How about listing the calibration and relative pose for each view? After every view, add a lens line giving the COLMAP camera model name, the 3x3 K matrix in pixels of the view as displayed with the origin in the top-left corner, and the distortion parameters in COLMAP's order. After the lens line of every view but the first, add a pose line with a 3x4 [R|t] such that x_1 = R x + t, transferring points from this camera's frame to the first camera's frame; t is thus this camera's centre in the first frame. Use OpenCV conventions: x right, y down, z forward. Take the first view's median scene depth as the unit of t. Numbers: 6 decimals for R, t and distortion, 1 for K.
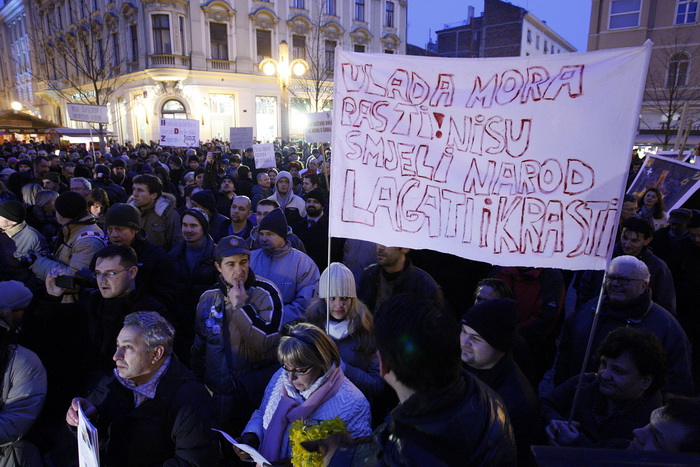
lens RADIAL K [[431.7, 0, 353.7], [0, 431.7, 231.6], [0, 0, 1]] dist [-0.074928, 0.032516]
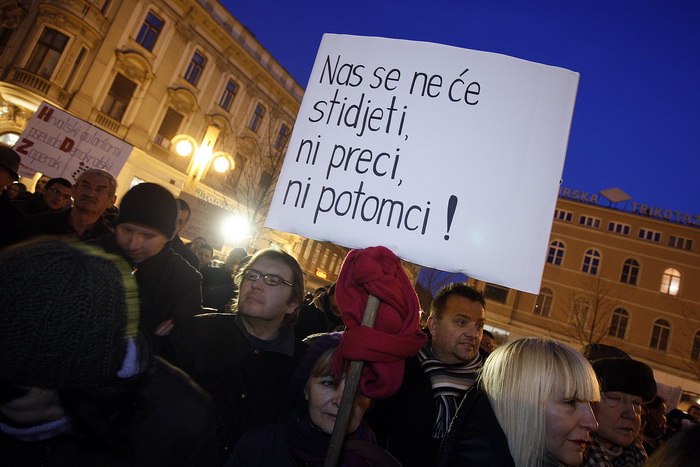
lens RADIAL K [[431.7, 0, 353.7], [0, 431.7, 231.6], [0, 0, 1]] dist [-0.074928, 0.032516]
pose [[0.880199, 0.347819, 0.322910, -0.099940], [-0.218159, 0.900752, -0.375570, -0.024719], [-0.421492, 0.260131, 0.868721, 0.200420]]
